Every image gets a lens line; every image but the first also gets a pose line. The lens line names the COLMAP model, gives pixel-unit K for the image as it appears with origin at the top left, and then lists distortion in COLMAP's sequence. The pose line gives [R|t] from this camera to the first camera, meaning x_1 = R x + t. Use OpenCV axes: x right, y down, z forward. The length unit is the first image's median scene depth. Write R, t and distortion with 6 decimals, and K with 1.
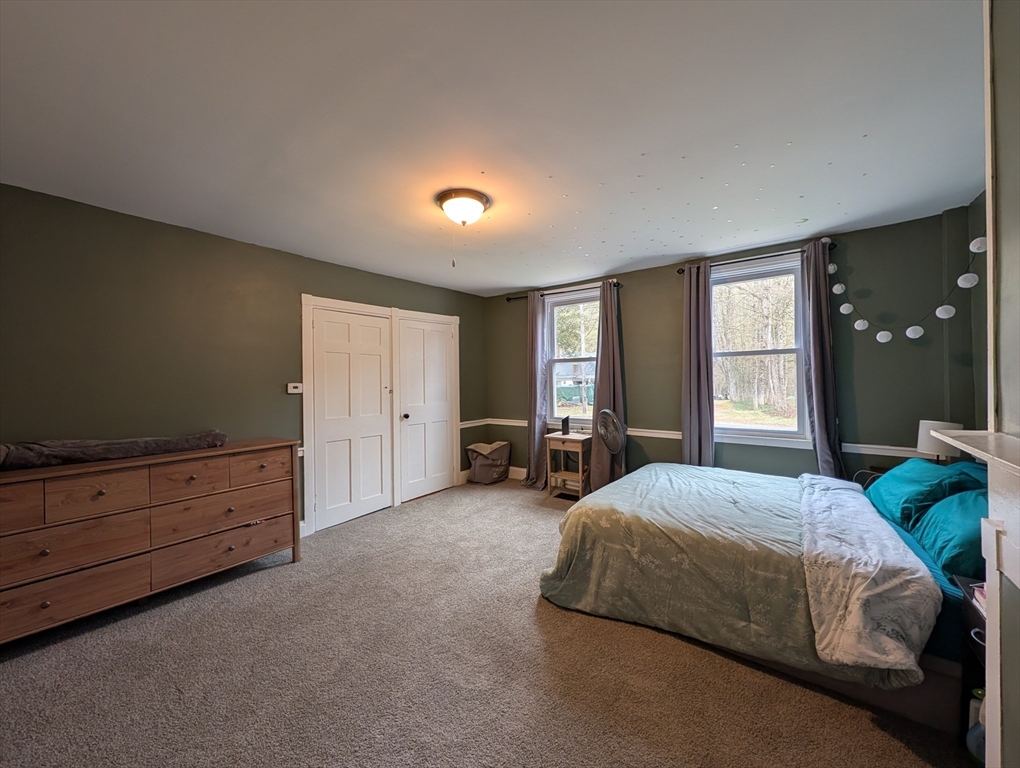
lens RADIAL K [[392.7, 0, 514.3], [0, 392.7, 386.3], [0, 0, 1]] dist [-0.000108, 0.000278]
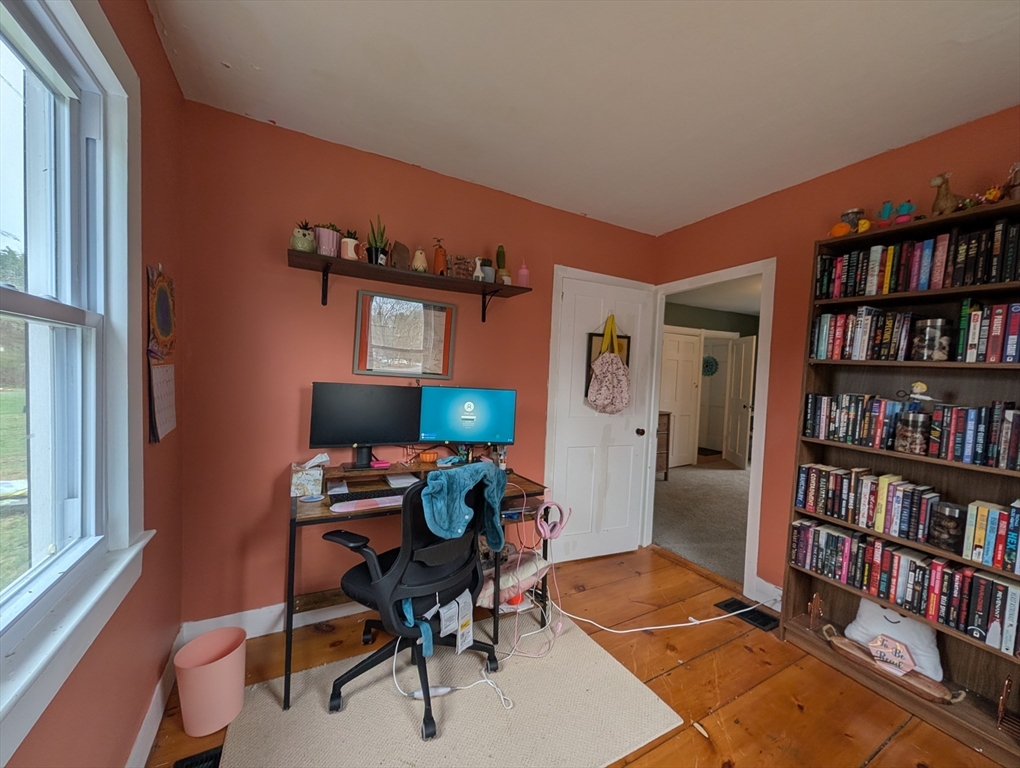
lens RADIAL K [[392.7, 0, 514.3], [0, 392.7, 386.3], [0, 0, 1]] dist [-0.000108, 0.000278]
pose [[0.911097, 0.062094, -0.407487, -0.509919], [-0.054916, 0.998061, 0.029299, 0.010917], [0.408517, -0.004317, 0.912741, -0.928747]]
